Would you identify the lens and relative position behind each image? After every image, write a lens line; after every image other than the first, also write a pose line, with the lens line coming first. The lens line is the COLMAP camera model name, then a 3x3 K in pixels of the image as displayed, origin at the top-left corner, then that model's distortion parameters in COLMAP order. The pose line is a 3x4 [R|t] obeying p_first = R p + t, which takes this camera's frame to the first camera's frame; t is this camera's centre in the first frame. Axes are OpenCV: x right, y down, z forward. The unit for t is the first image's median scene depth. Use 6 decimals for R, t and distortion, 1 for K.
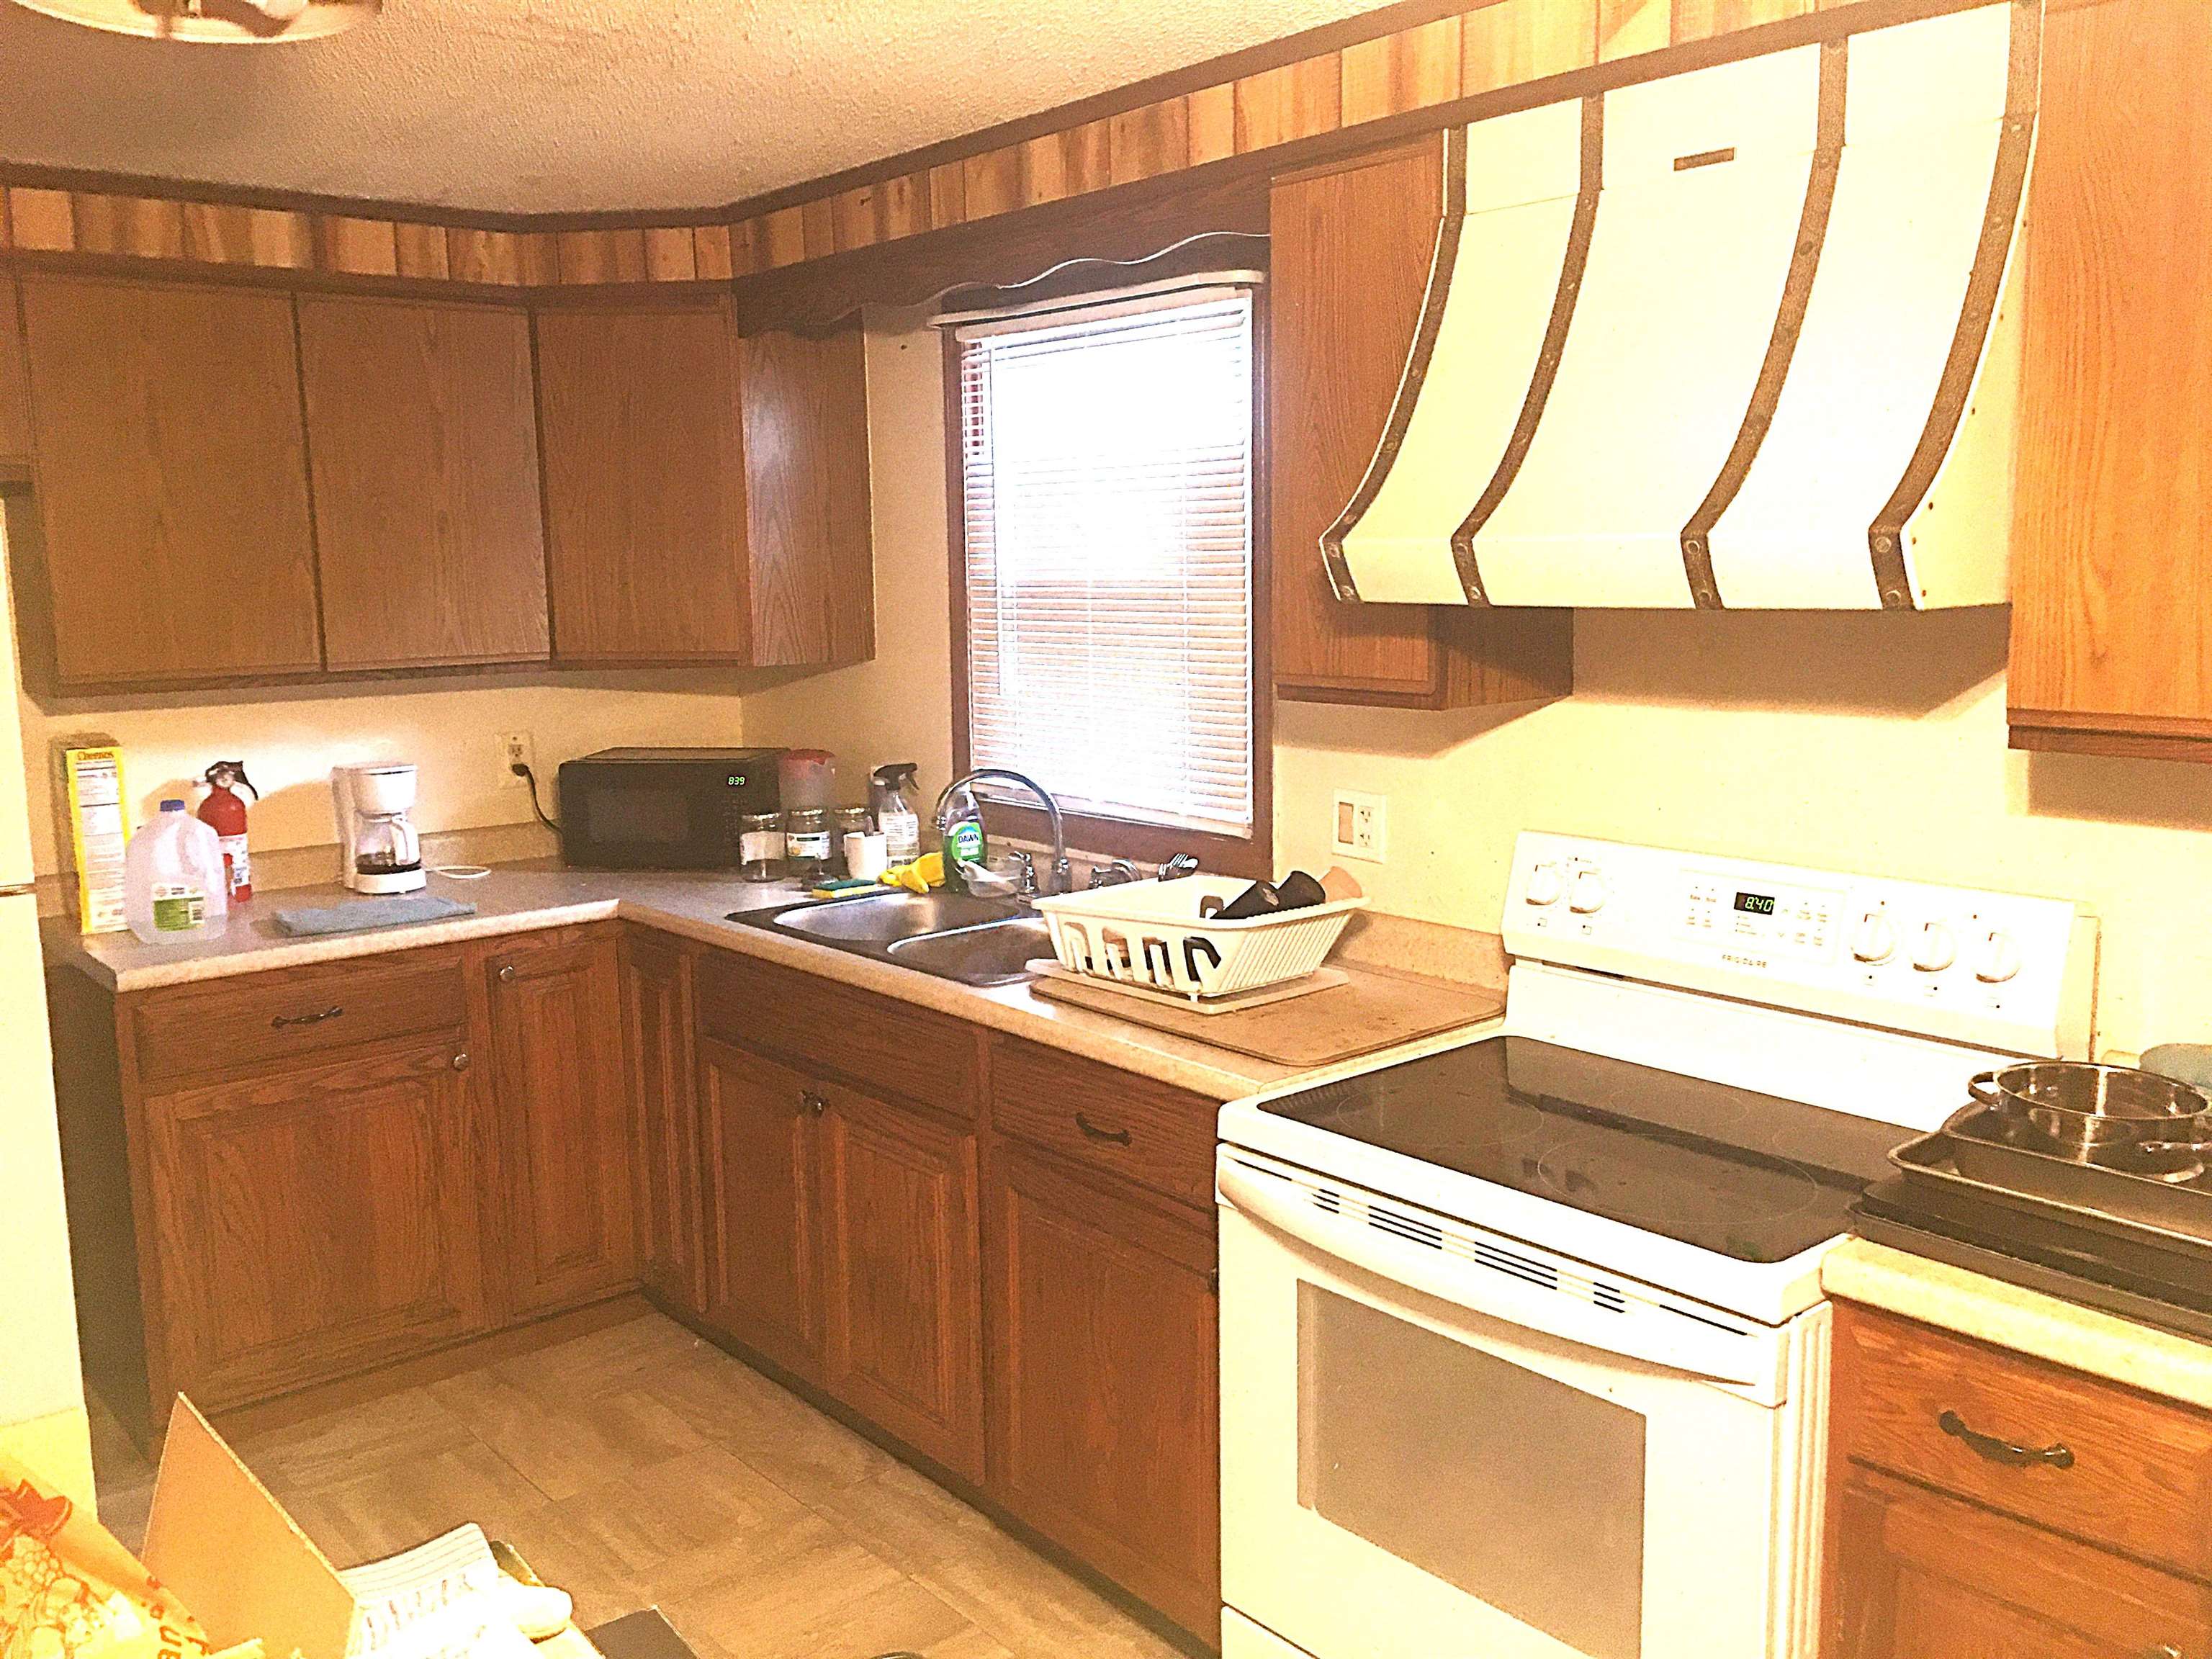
lens RADIAL K [[1881.8, 0, 1122.4], [0, 1881.8, 824.5], [0, 0, 1]] dist [0.064373, -0.110062]
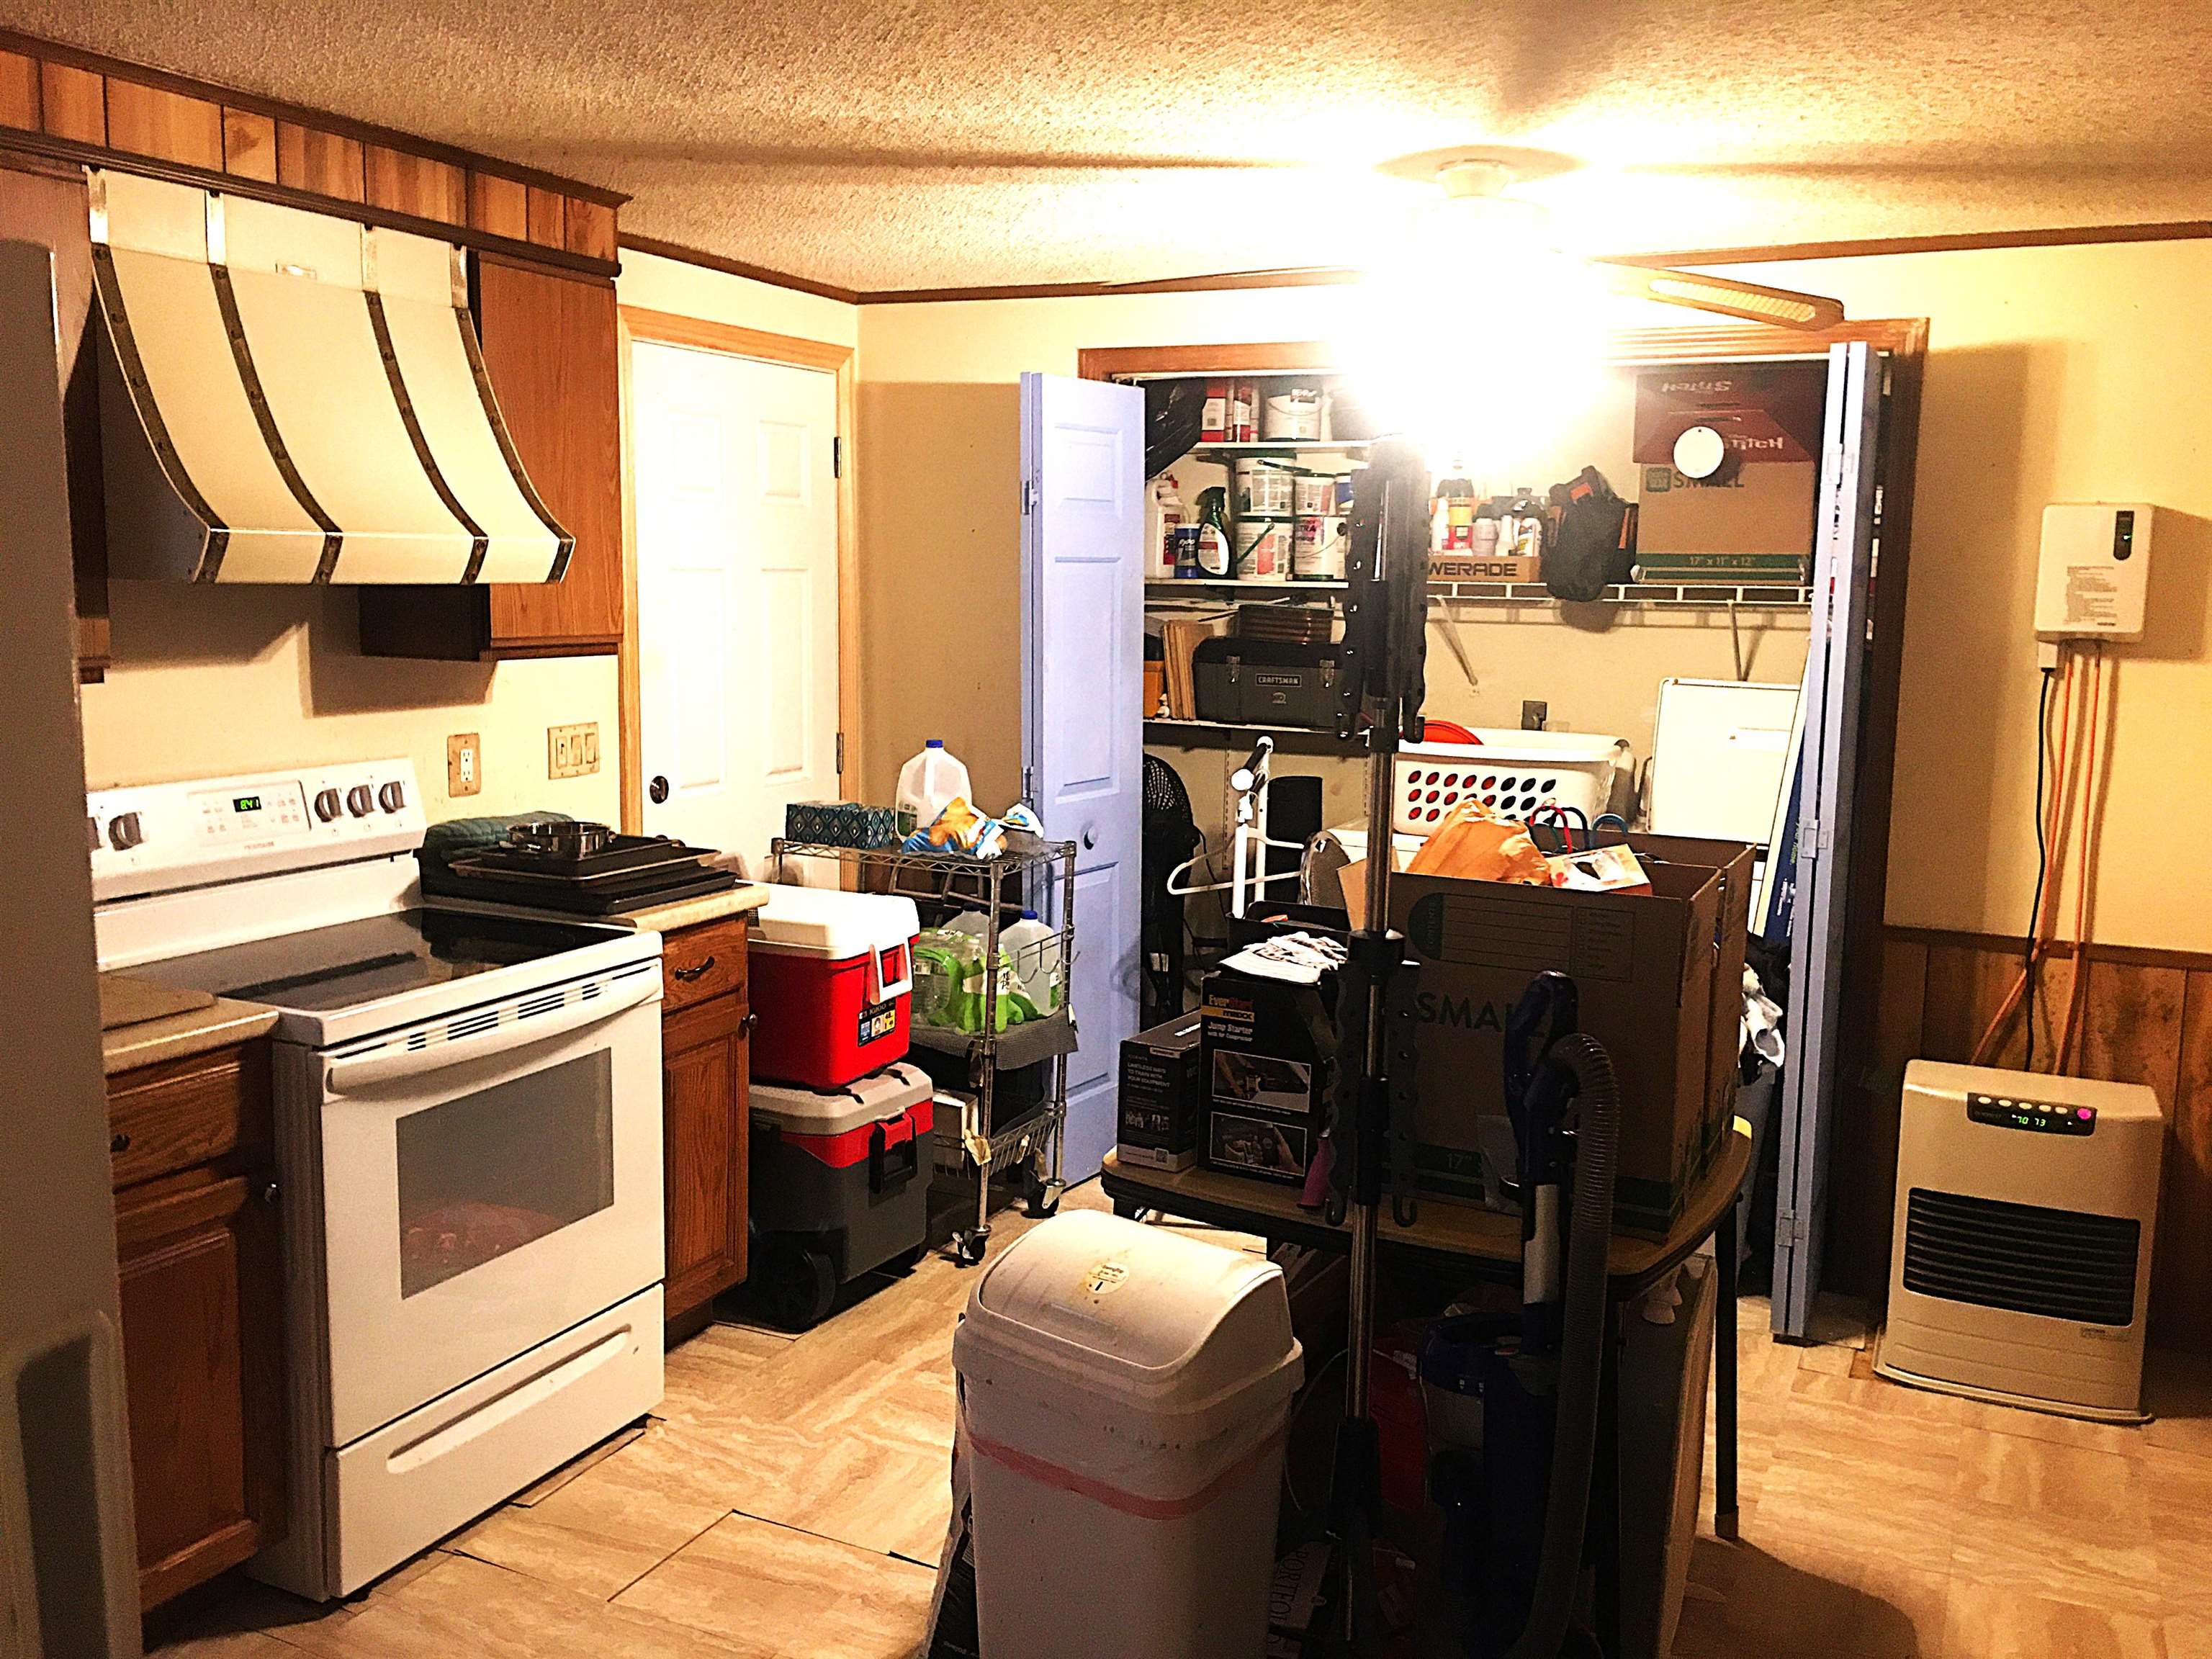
lens RADIAL K [[1881.8, 0, 1103.6], [0, 1881.8, 837.6], [0, 0, 1]] dist [0.064373, -0.110062]
pose [[-0.401026, -0.122093, 0.907894, -0.834906], [0.123324, 0.974861, 0.185572, -0.081128], [-0.907728, 0.186384, -0.375887, 0.690971]]
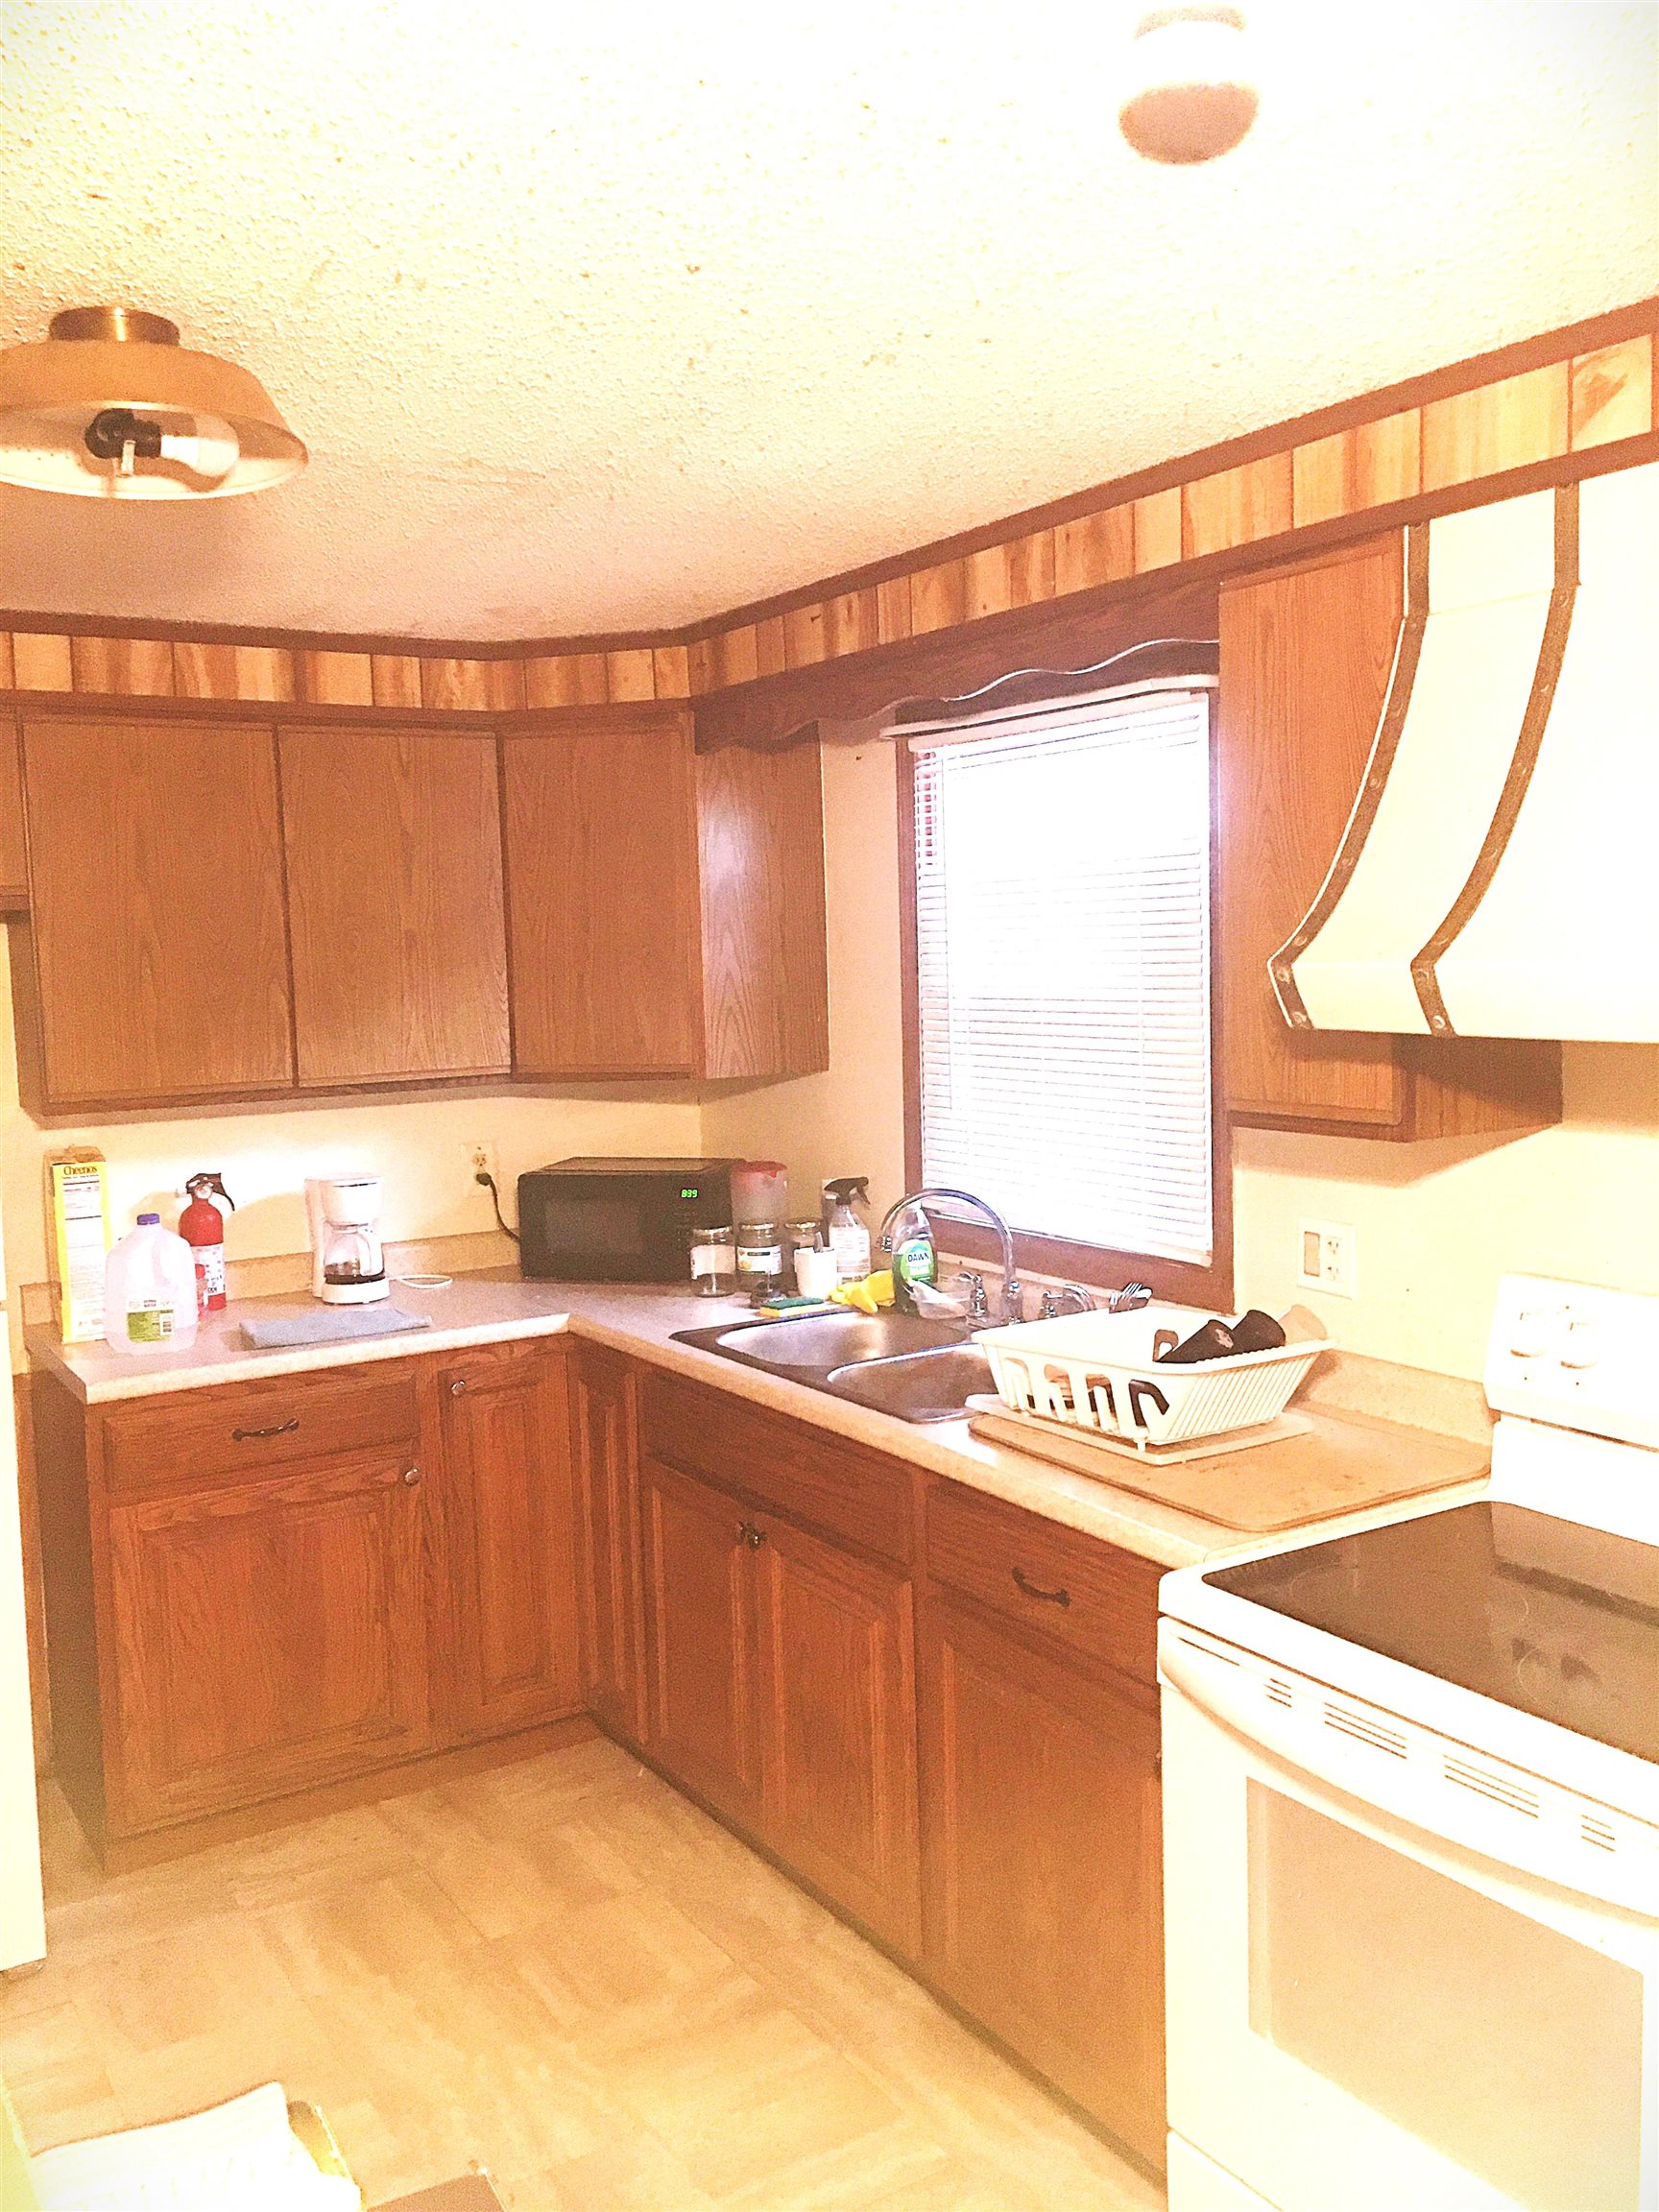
lens RADIAL K [[1881.8, 0, 840.6], [0, 1881.8, 1094.5], [0, 0, 1]] dist [0.064373, -0.110062]
pose [[0.989321, -0.000413, -0.145751, 0.022547], [-0.008288, 0.998218, -0.059090, -0.020882], [0.145516, 0.059667, 0.987555, 0.036240]]
